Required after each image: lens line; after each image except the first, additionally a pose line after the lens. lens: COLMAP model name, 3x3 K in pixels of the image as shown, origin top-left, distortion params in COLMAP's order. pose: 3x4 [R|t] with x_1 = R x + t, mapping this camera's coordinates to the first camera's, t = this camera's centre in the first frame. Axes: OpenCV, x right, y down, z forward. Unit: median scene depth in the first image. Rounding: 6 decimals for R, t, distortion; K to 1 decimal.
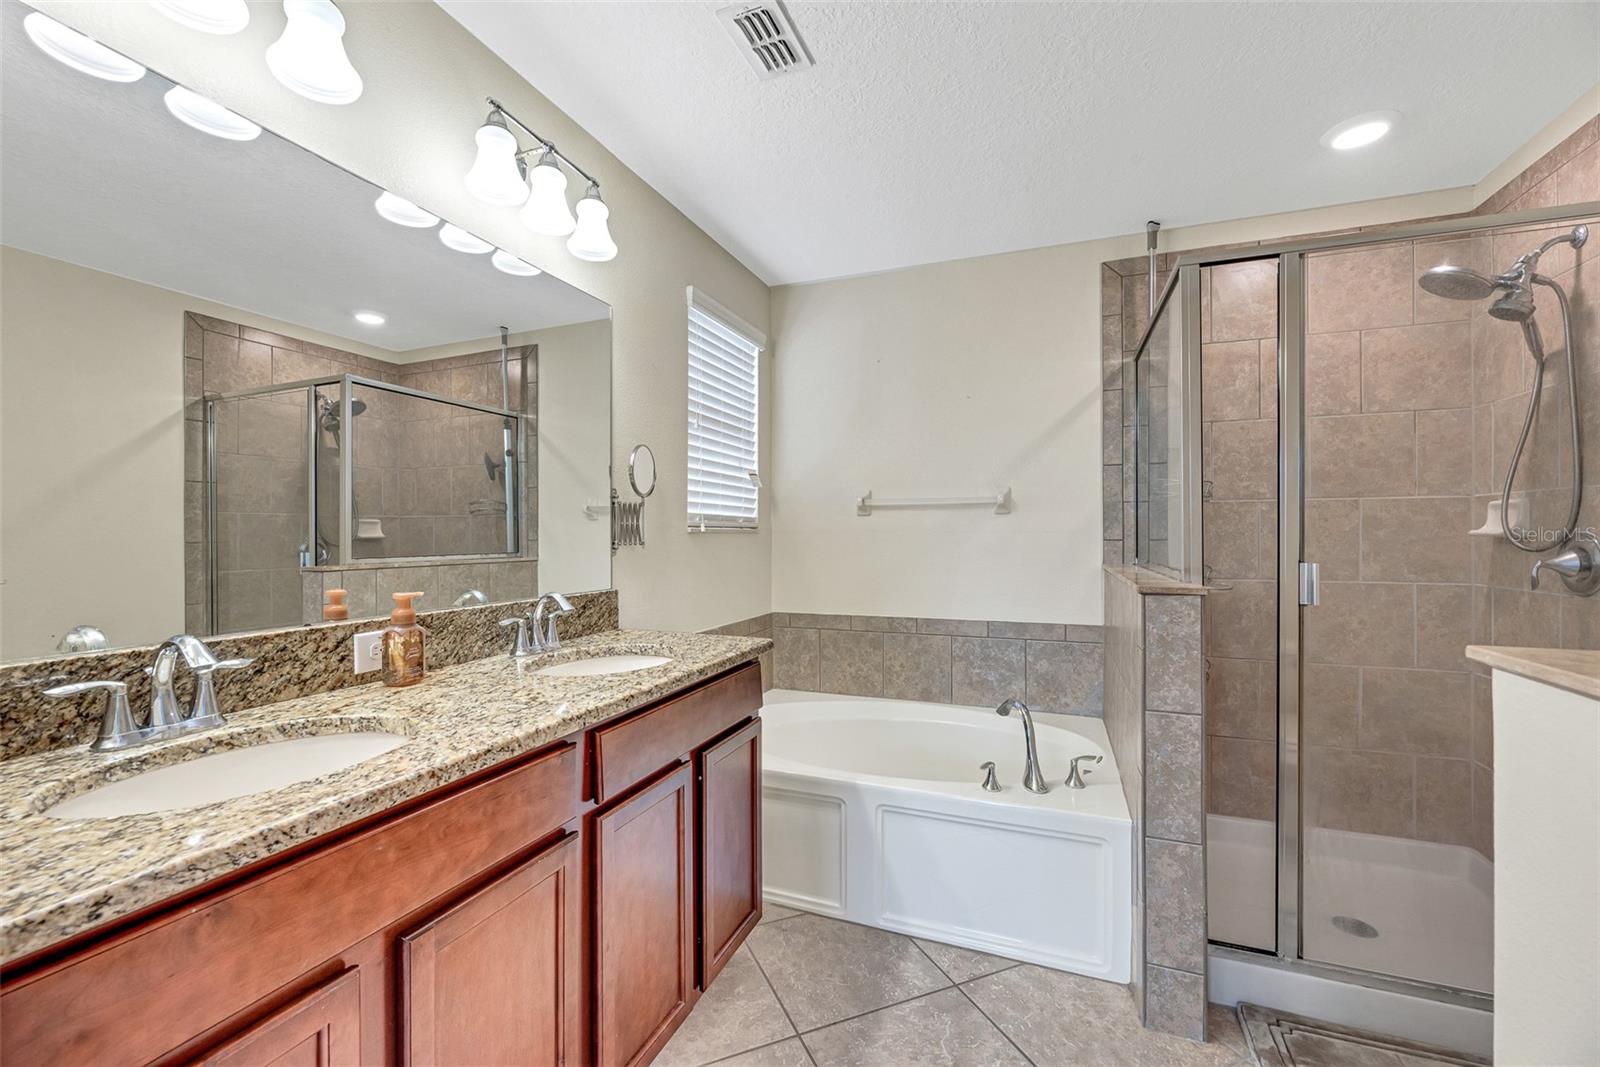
lens RADIAL K [[632.1, 0, 795.6], [0, 632.1, 521.6], [0, 0, 1]] dist [0.001605, 0.000042]
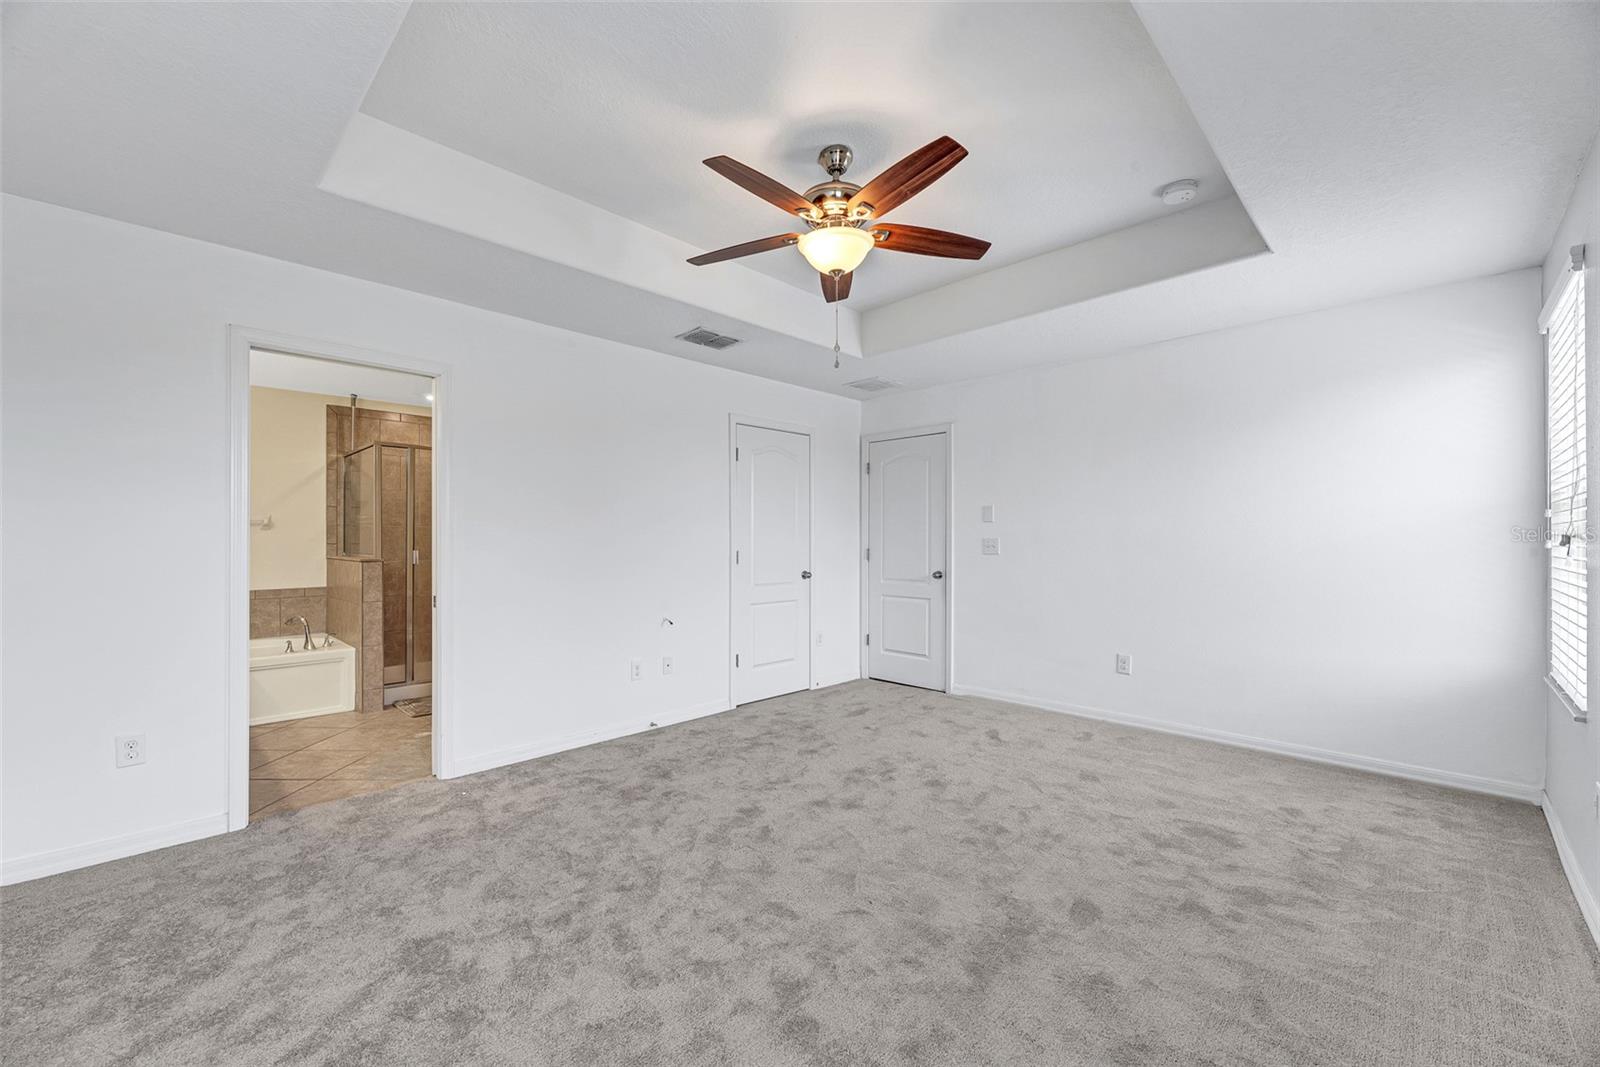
lens RADIAL K [[665.5, 0, 795.7], [0, 665.5, 538.3], [0, 0, 1]] dist [-0.003563, -0.000284]
pose [[0.372706, 0.007240, 0.927921, -0.919113], [-0.006350, 0.999966, -0.005252, 0.013548], [-0.927928, -0.003935, 0.372739, -1.173002]]
